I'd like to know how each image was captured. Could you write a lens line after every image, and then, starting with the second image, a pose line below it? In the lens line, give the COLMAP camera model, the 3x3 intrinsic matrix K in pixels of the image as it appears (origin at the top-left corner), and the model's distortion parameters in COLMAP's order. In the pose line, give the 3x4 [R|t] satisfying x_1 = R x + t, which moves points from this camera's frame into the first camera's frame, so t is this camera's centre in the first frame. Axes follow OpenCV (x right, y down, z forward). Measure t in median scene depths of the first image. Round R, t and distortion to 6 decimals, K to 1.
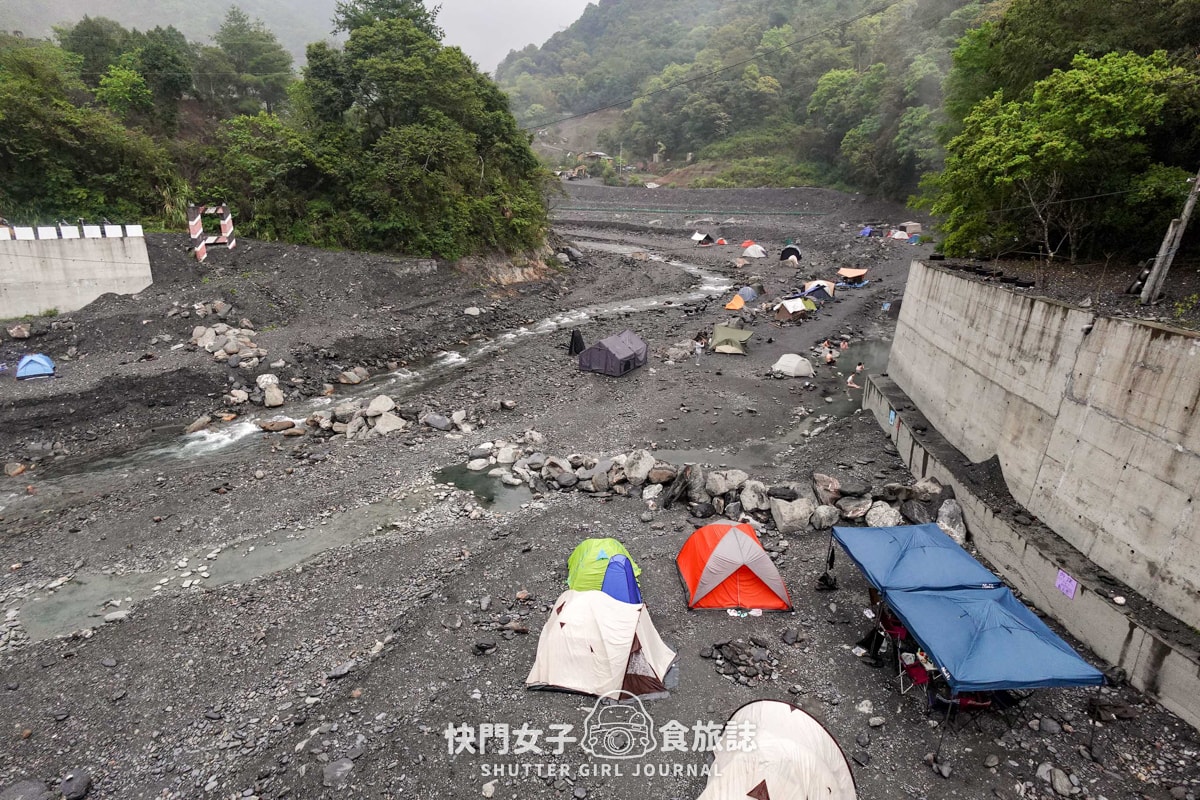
lens RADIAL K [[679.8, 0, 600.7], [0, 679.8, 401.4], [0, 0, 1]] dist [-0.000505, 0.002868]
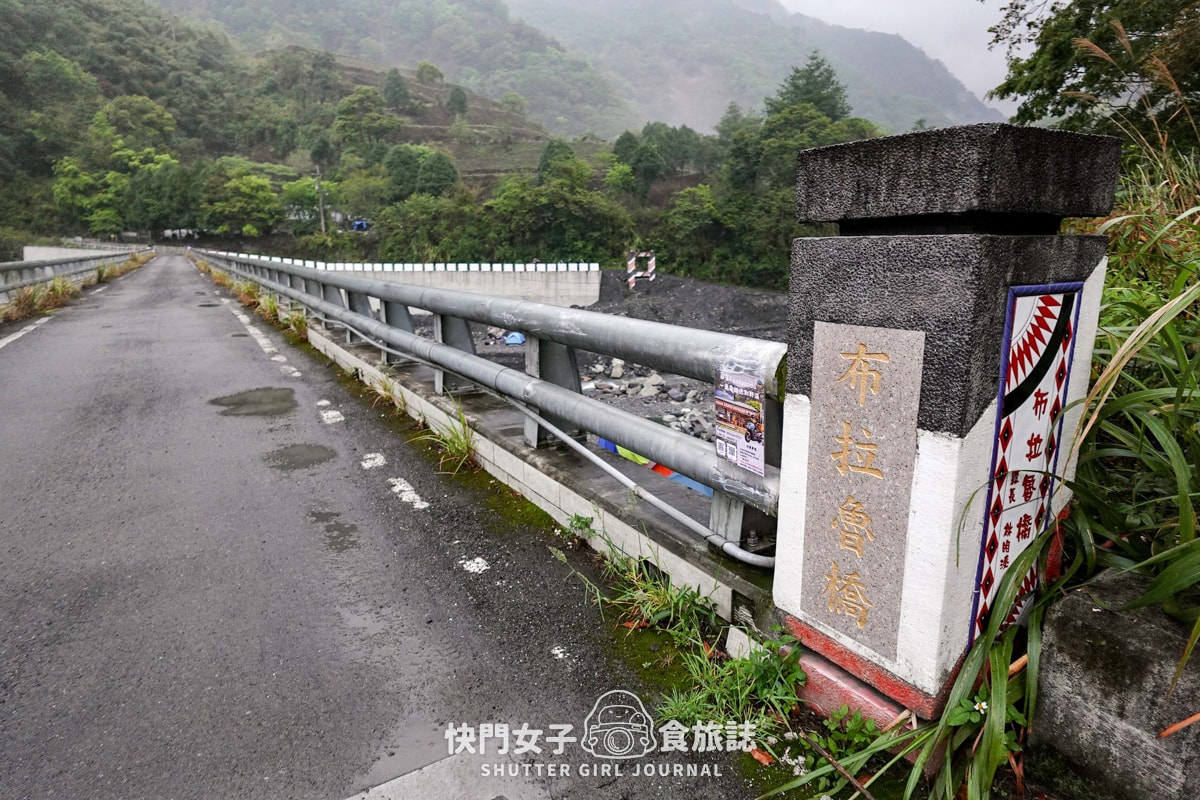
lens RADIAL K [[679.8, 0, 602.6], [0, 679.8, 400.7], [0, 0, 1]] dist [-0.000505, 0.002868]
pose [[0.737457, 0.141707, -0.660361, 0.321780], [-0.185286, 0.982677, 0.003955, 0.034686], [0.649482, 0.119439, 0.750938, -0.107211]]
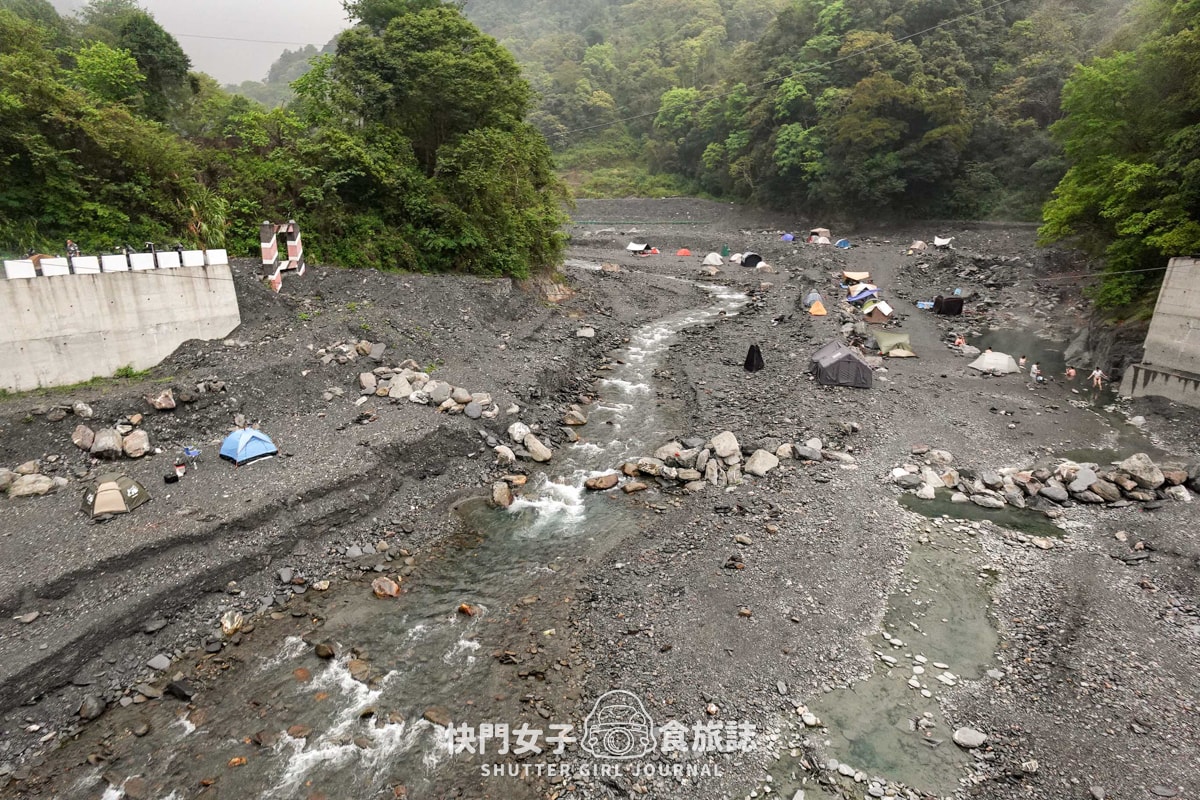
lens RADIAL K [[679.8, 0, 601.9], [0, 679.8, 399.7], [0, 0, 1]] dist [-0.000505, 0.002868]
pose [[0.948987, -0.094245, 0.300901, -0.399594], [0.099380, 0.995048, -0.001768, -0.035200], [-0.299245, 0.031582, 0.953654, 0.110307]]
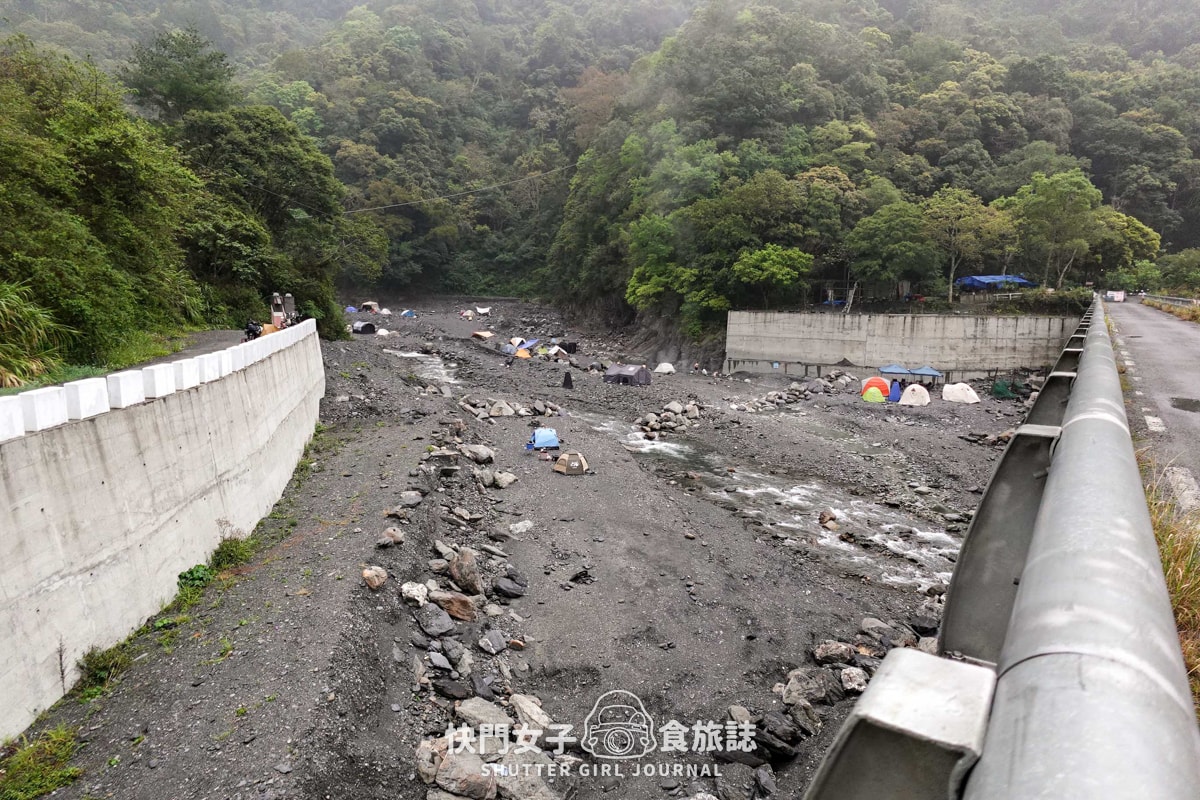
lens RADIAL K [[679.8, 0, 601.7], [0, 679.8, 400.4], [0, 0, 1]] dist [-0.000505, 0.002868]
pose [[0.323351, -0.157705, 0.933045, -1.082361], [0.263625, 0.961991, 0.071238, -0.101592], [-0.908816, 0.222939, 0.352635, 0.319008]]
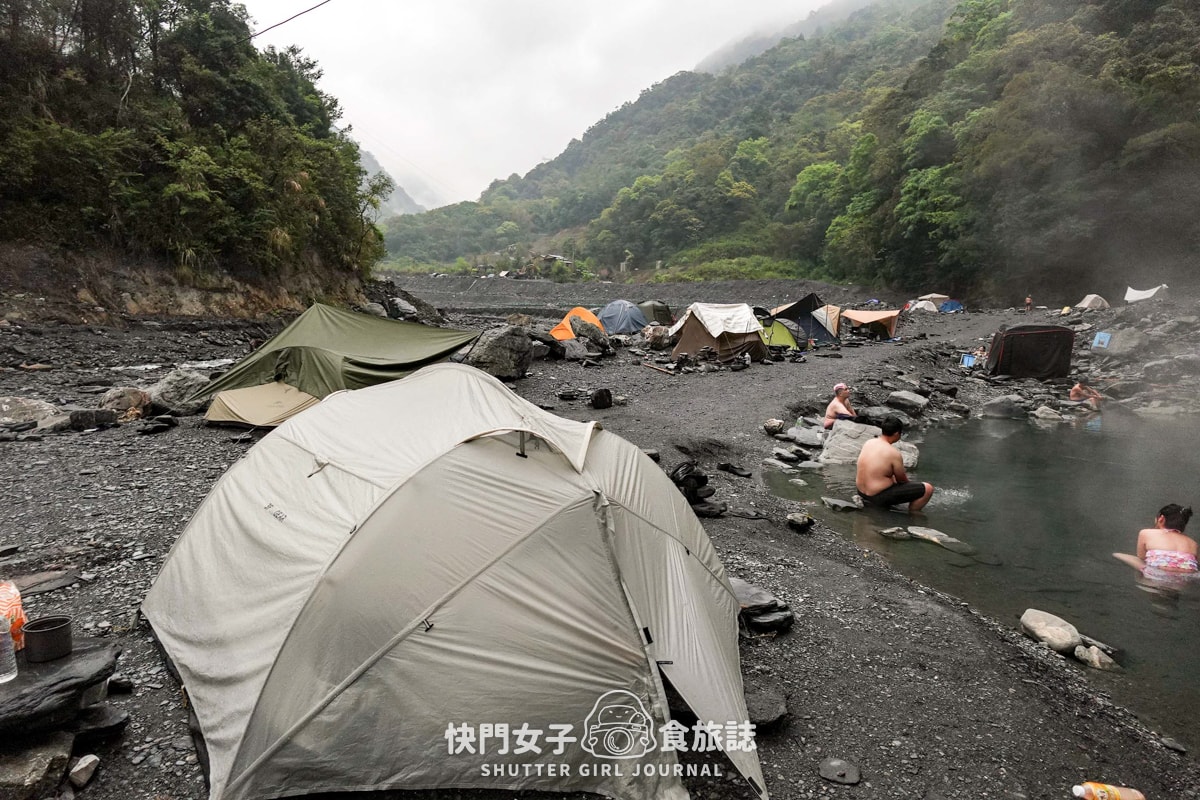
lens RADIAL K [[679.8, 0, 604.6], [0, 679.8, 398.5], [0, 0, 1]] dist [-0.000505, 0.002868]
pose [[0.999592, 0.023340, 0.016475, 0.189863], [-0.019701, 0.980770, -0.194169, -0.033291], [-0.020690, 0.193765, 0.980830, 0.591868]]
